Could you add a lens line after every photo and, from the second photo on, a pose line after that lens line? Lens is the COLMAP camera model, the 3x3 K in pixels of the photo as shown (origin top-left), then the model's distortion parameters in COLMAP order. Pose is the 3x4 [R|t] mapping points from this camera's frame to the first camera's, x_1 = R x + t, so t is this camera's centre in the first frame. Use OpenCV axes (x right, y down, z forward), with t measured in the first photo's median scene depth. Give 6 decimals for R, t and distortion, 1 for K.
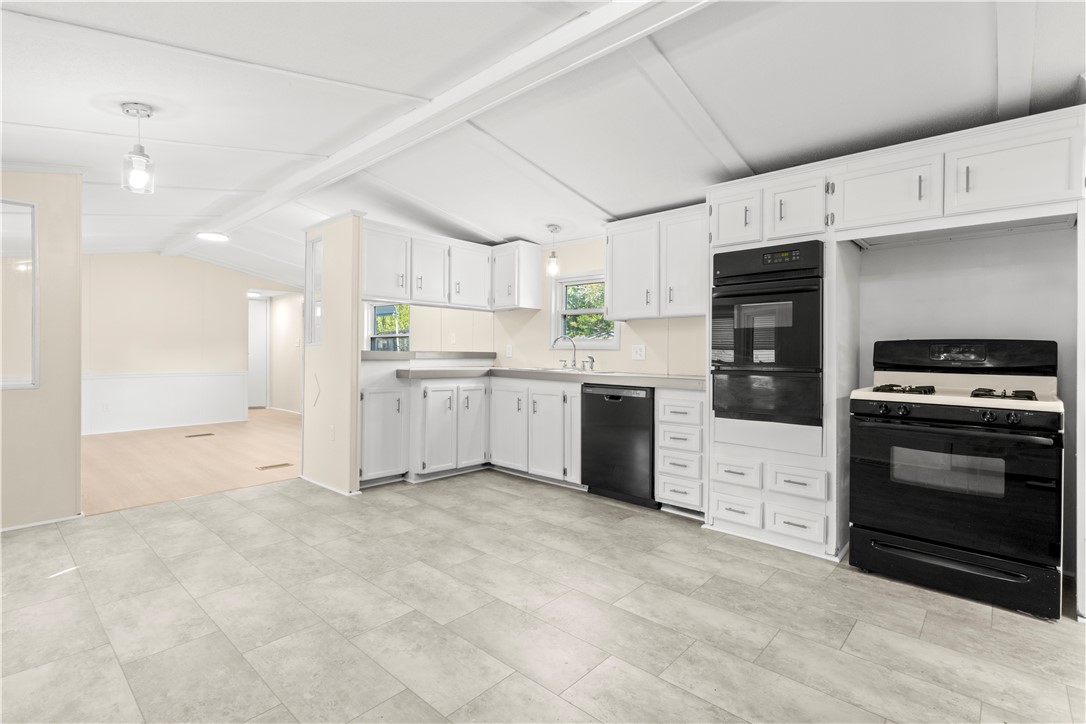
lens RADIAL K [[502.2, 0, 540.4], [0, 502.2, 352.9], [0, 0, 1]] dist [0.000728, 0.000762]
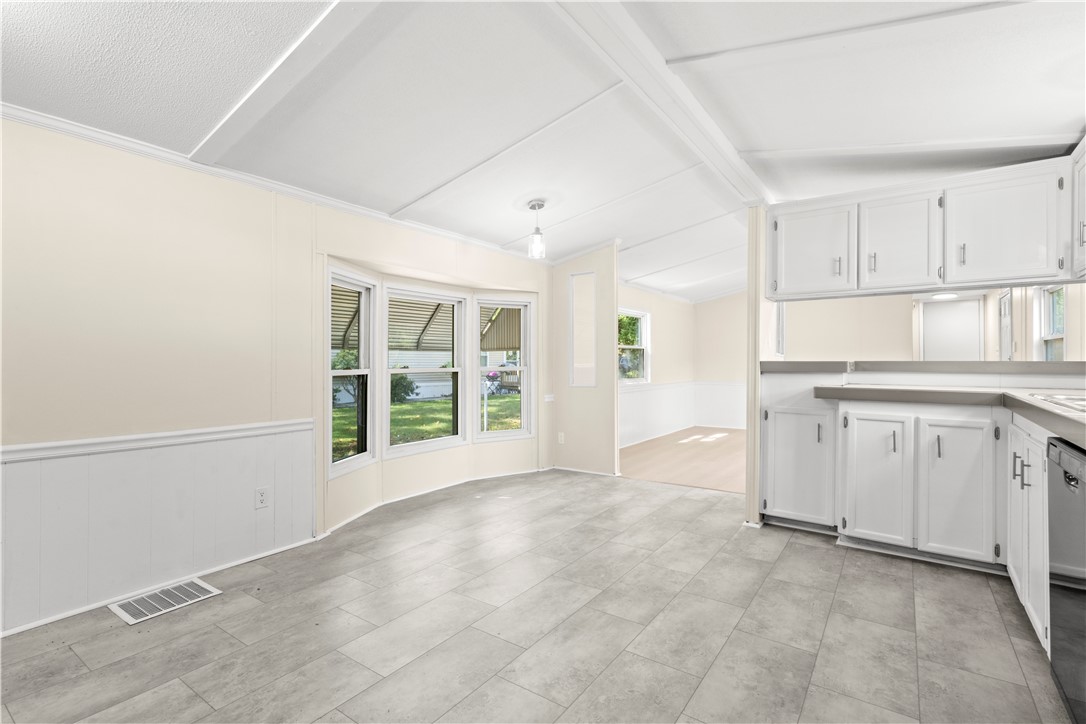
lens RADIAL K [[502.2, 0, 550.0], [0, 502.2, 363.0], [0, 0, 1]] dist [0.000728, 0.000762]
pose [[0.129132, -0.005236, -0.991614, 0.523516], [0.001531, 0.999986, -0.005081, 0.002304], [0.991626, -0.000862, 0.129138, 0.625139]]
